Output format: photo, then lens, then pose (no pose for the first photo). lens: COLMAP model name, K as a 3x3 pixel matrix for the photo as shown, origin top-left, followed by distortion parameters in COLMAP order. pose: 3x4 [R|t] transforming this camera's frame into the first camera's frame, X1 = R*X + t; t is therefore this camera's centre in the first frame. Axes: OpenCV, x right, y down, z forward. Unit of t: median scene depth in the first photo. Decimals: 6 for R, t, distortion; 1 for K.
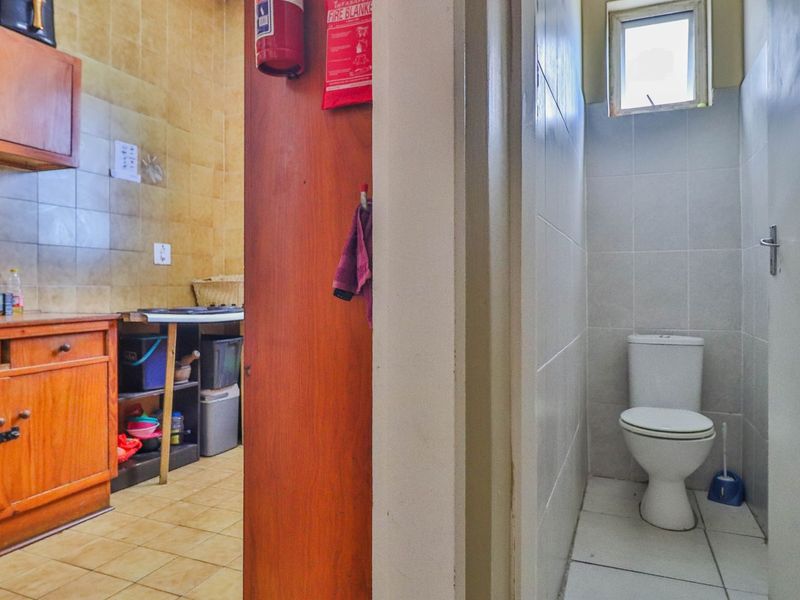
lens RADIAL K [[550.2, 0, 403.4], [0, 550.2, 288.5], [0, 0, 1]] dist [-0.005499, -0.008164]
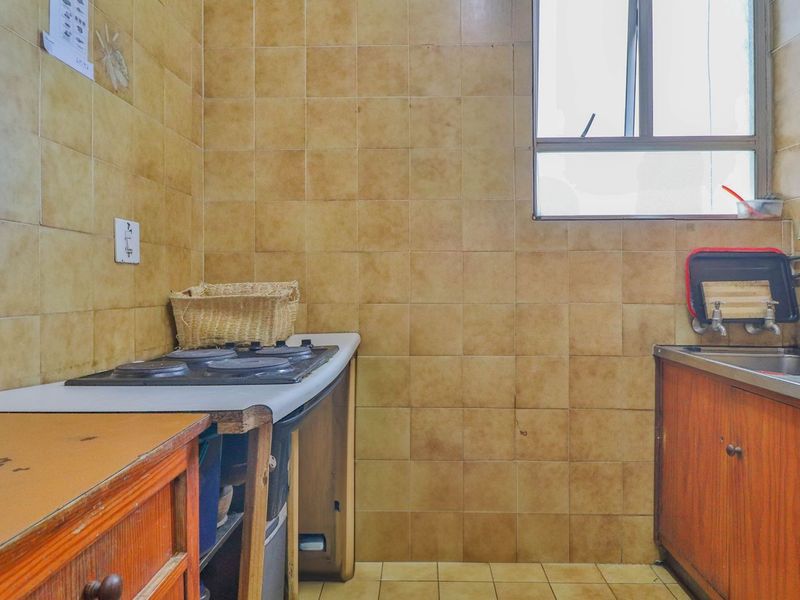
lens RADIAL K [[550.2, 0, 403.4], [0, 550.2, 288.5], [0, 0, 1]] dist [-0.005499, -0.008164]
pose [[0.935292, 0.001764, 0.353872, -0.424494], [-0.001749, 0.999998, -0.000363, -0.024703], [-0.353872, -0.000280, 0.935294, 0.521208]]
